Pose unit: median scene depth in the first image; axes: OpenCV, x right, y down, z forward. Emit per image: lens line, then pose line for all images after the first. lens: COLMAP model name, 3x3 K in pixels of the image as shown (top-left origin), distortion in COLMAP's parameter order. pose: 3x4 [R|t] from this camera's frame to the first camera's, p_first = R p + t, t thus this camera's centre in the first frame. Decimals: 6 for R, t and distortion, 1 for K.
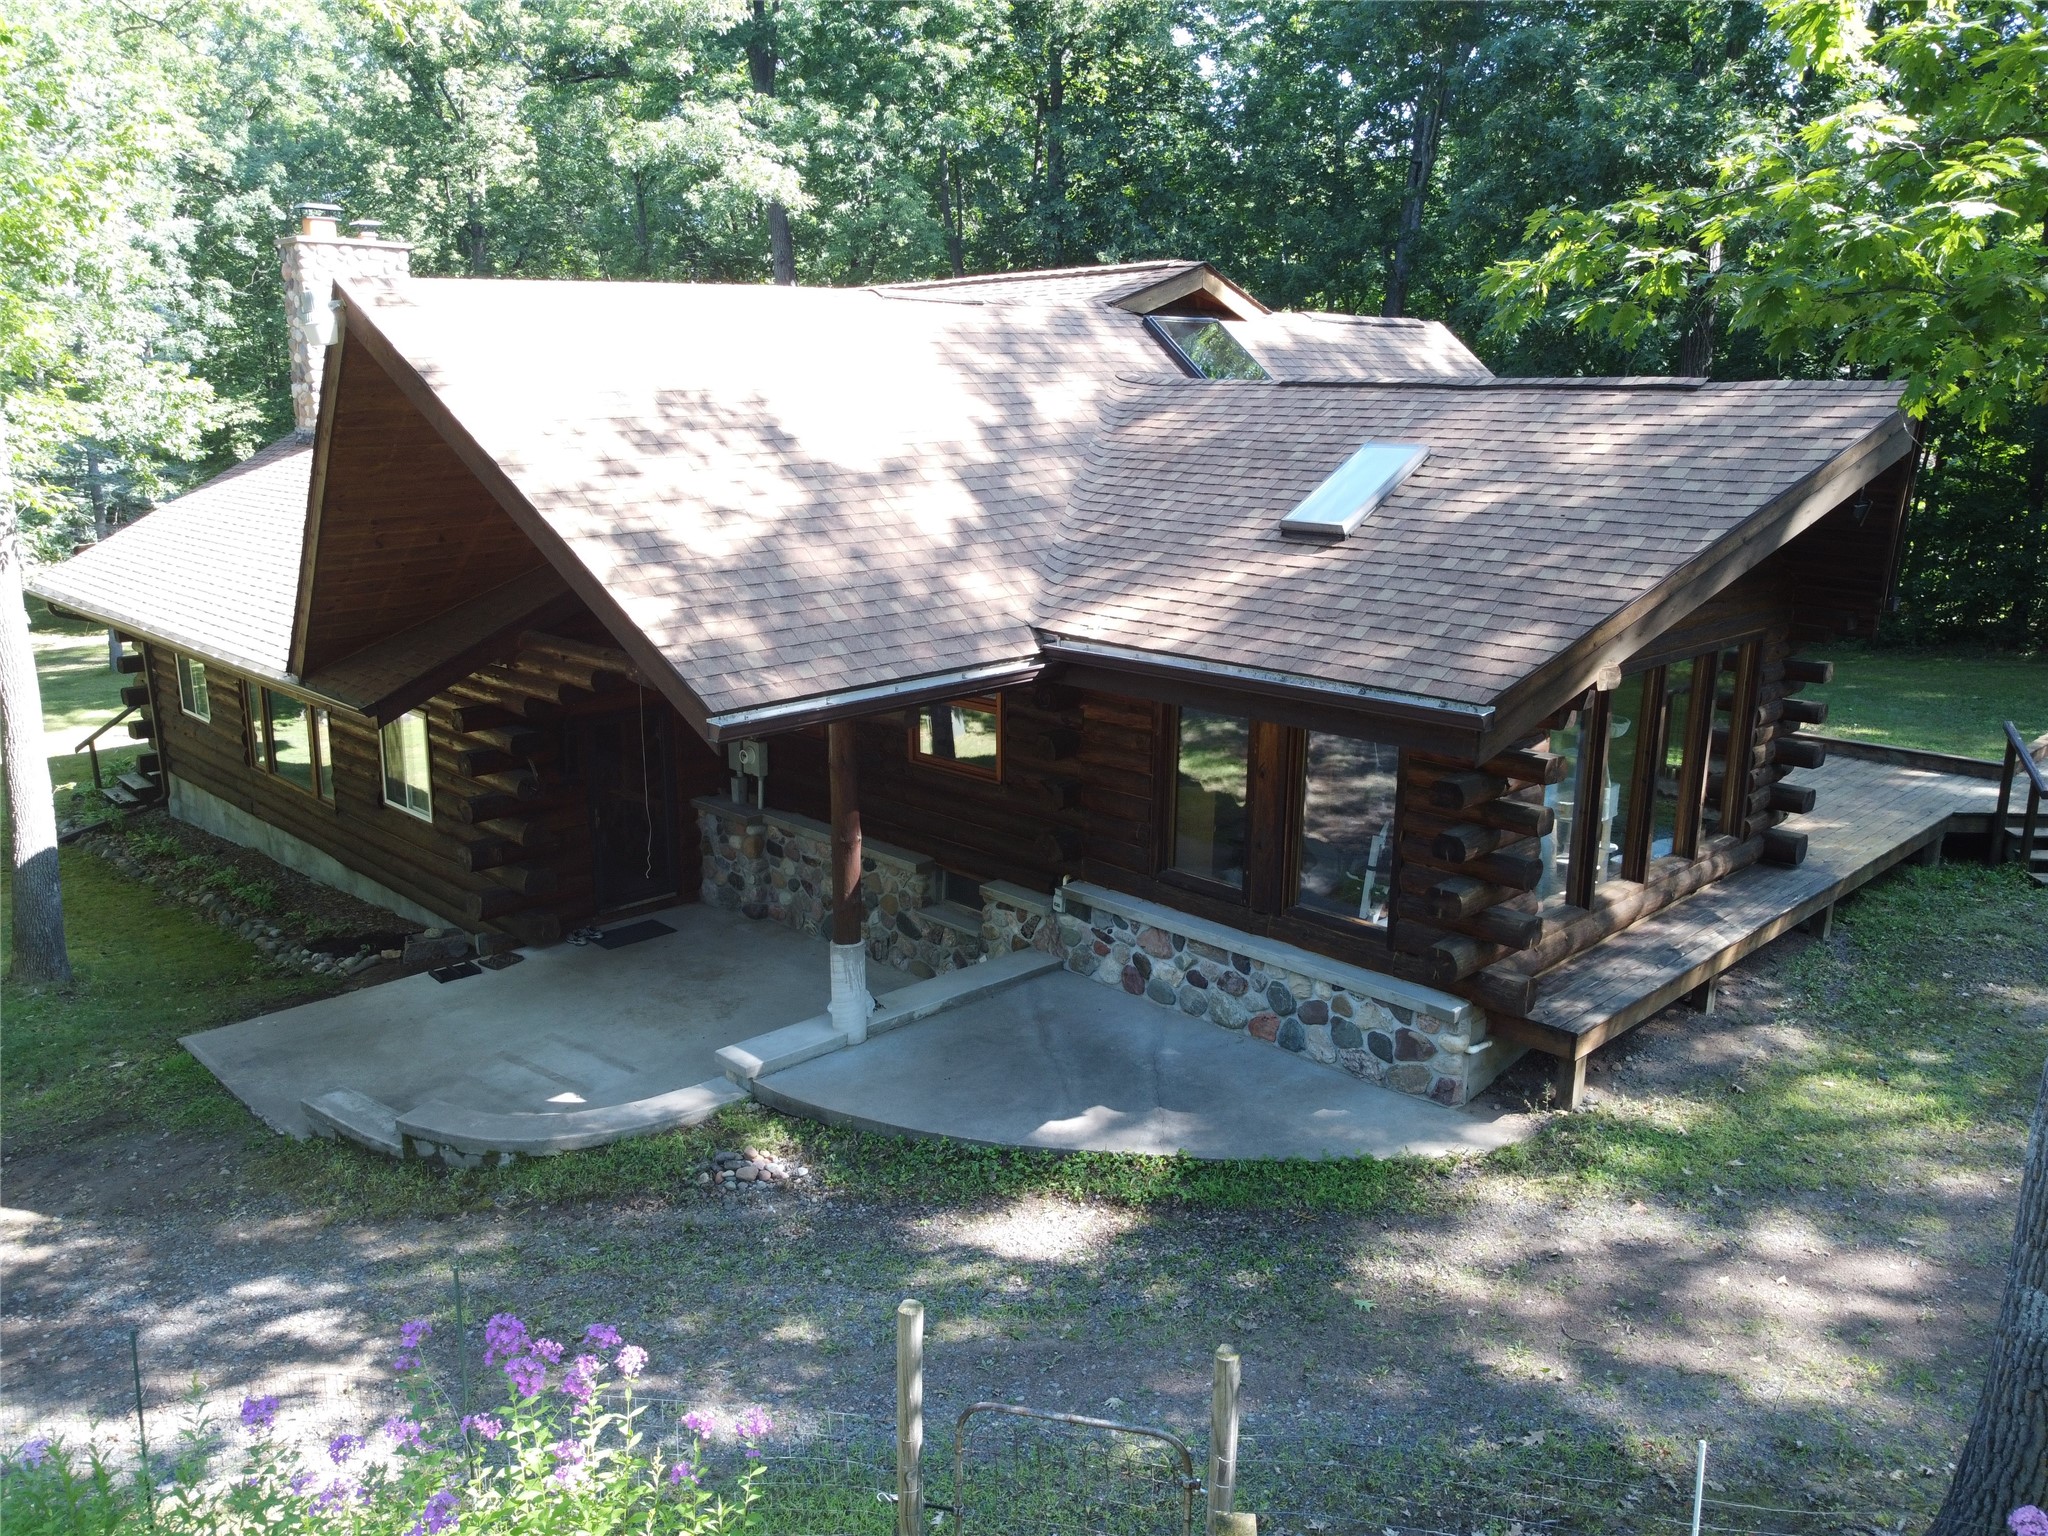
lens RADIAL K [[1570.0, 0, 1024.0], [0, 1570.0, 768.0], [0, 0, 1]] dist [-0.005271, -0.003837]
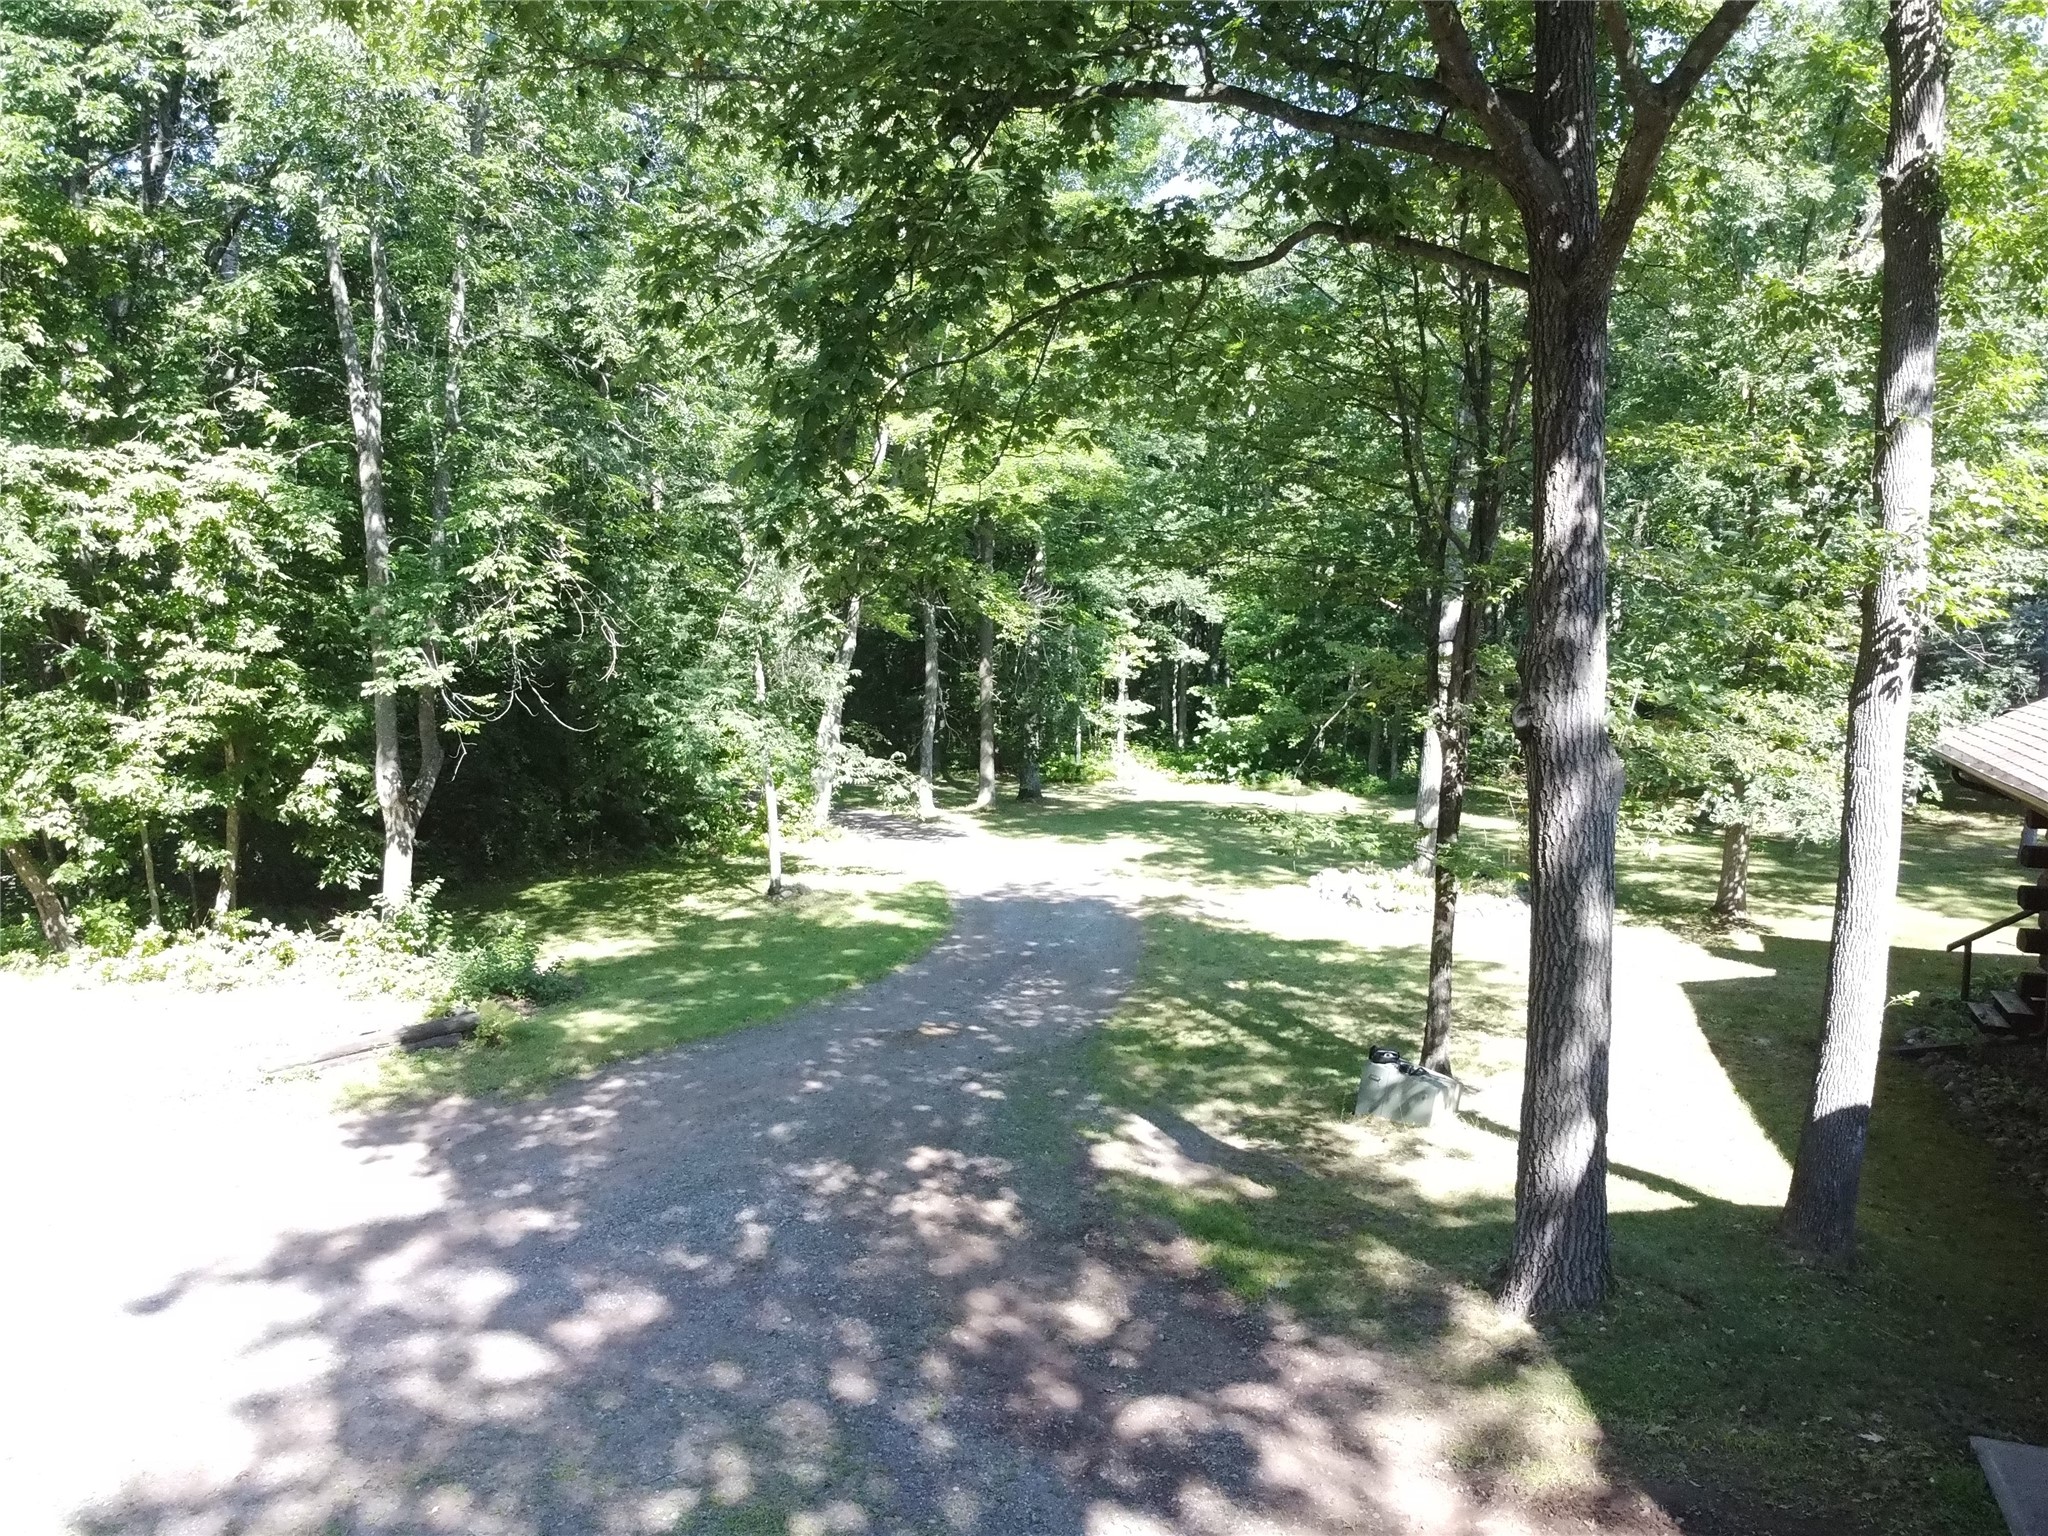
lens RADIAL K [[1570.0, 0, 1024.0], [0, 1570.0, 768.0], [0, 0, 1]] dist [-0.005271, -0.003837]
pose [[0.444745, 0.111581, -0.888680, -0.182775], [-0.218787, 0.975686, 0.013012, -0.014918], [0.868524, 0.188644, 0.458344, 0.333816]]
